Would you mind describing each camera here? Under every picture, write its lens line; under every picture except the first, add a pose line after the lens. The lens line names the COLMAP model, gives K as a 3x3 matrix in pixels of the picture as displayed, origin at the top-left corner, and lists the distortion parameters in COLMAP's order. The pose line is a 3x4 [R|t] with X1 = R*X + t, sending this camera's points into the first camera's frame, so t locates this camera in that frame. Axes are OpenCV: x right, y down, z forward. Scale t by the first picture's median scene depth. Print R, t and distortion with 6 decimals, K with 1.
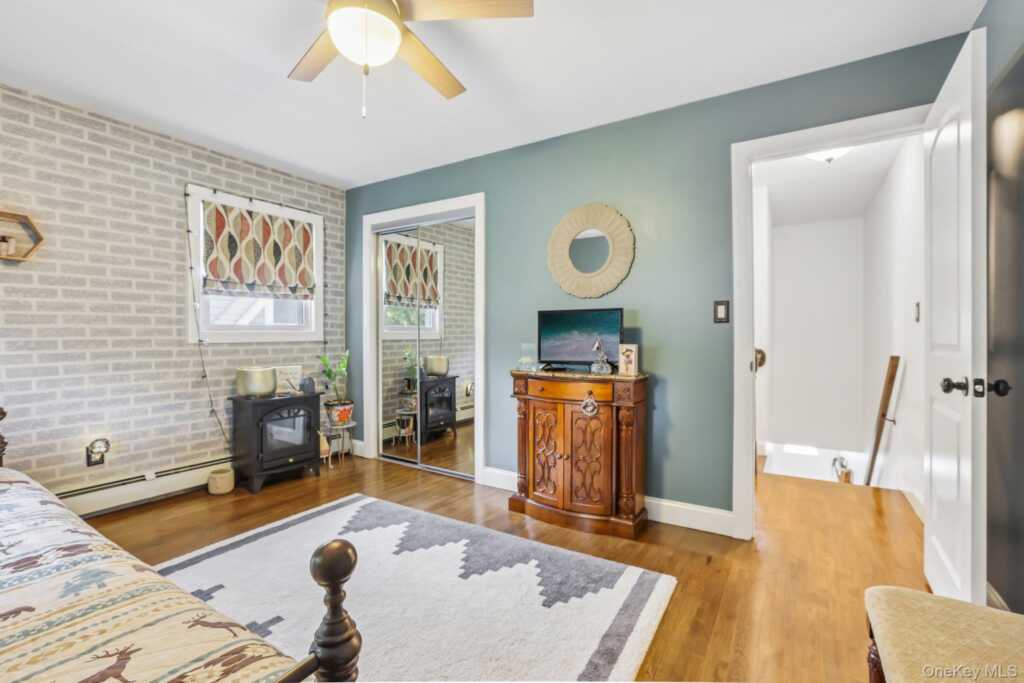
lens RADIAL K [[446.7, 0, 515.3], [0, 446.7, 340.3], [0, 0, 1]] dist [-0.001193, 0.001240]
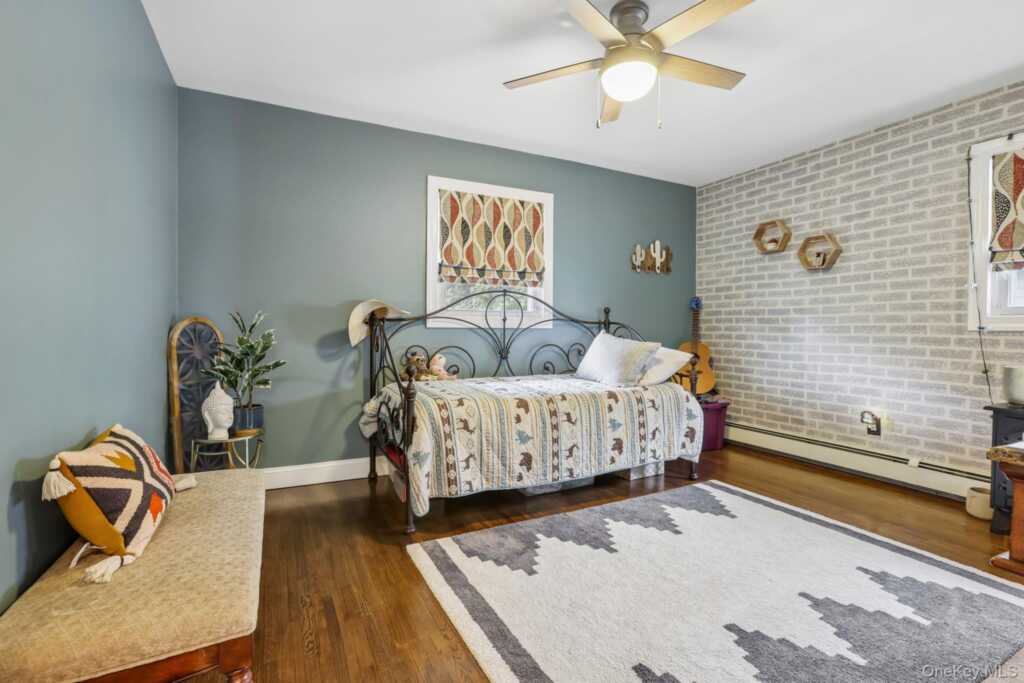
lens RADIAL K [[476.7, 0, 514.9], [0, 476.7, 340.4], [0, 0, 1]] dist [-0.026654, 0.010279]
pose [[-0.513655, 0.014904, -0.857867, 0.539224], [-0.022644, 0.999265, 0.030919, 0.018949], [0.857698, 0.035307, -0.512940, 0.772469]]
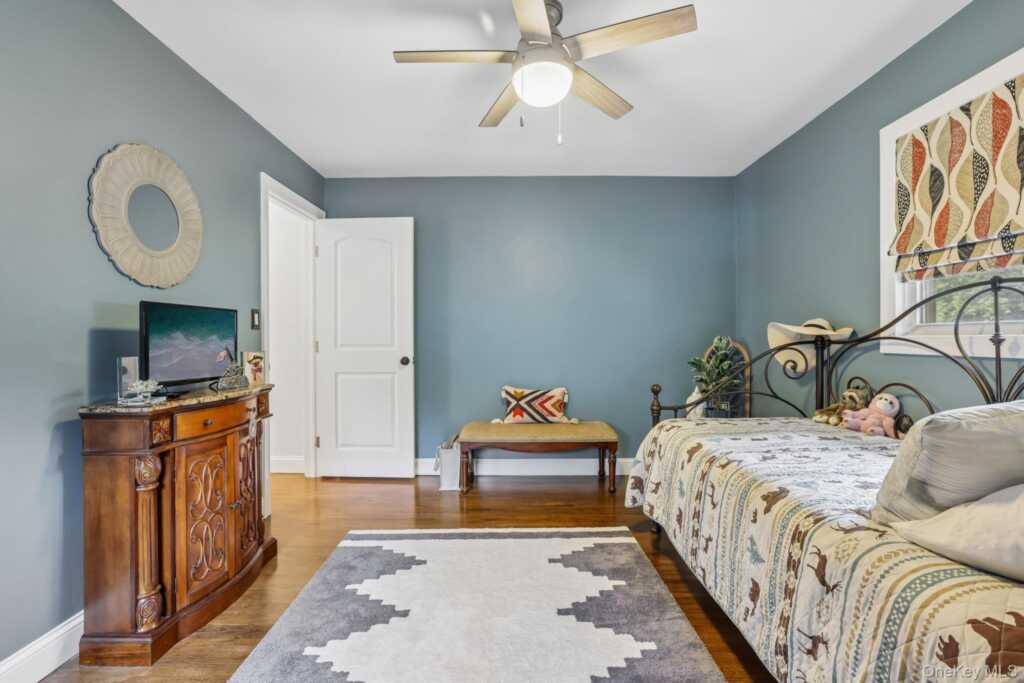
lens RADIAL K [[446.7, 0, 502.1], [0, 446.7, 340.3], [0, 0, 1]] dist [-0.001193, 0.001240]
pose [[-0.514426, 0.000262, 0.857535, -0.696096], [0.016222, 0.999824, 0.009426, -0.011419], [-0.857381, 0.018760, -0.514340, 0.917043]]
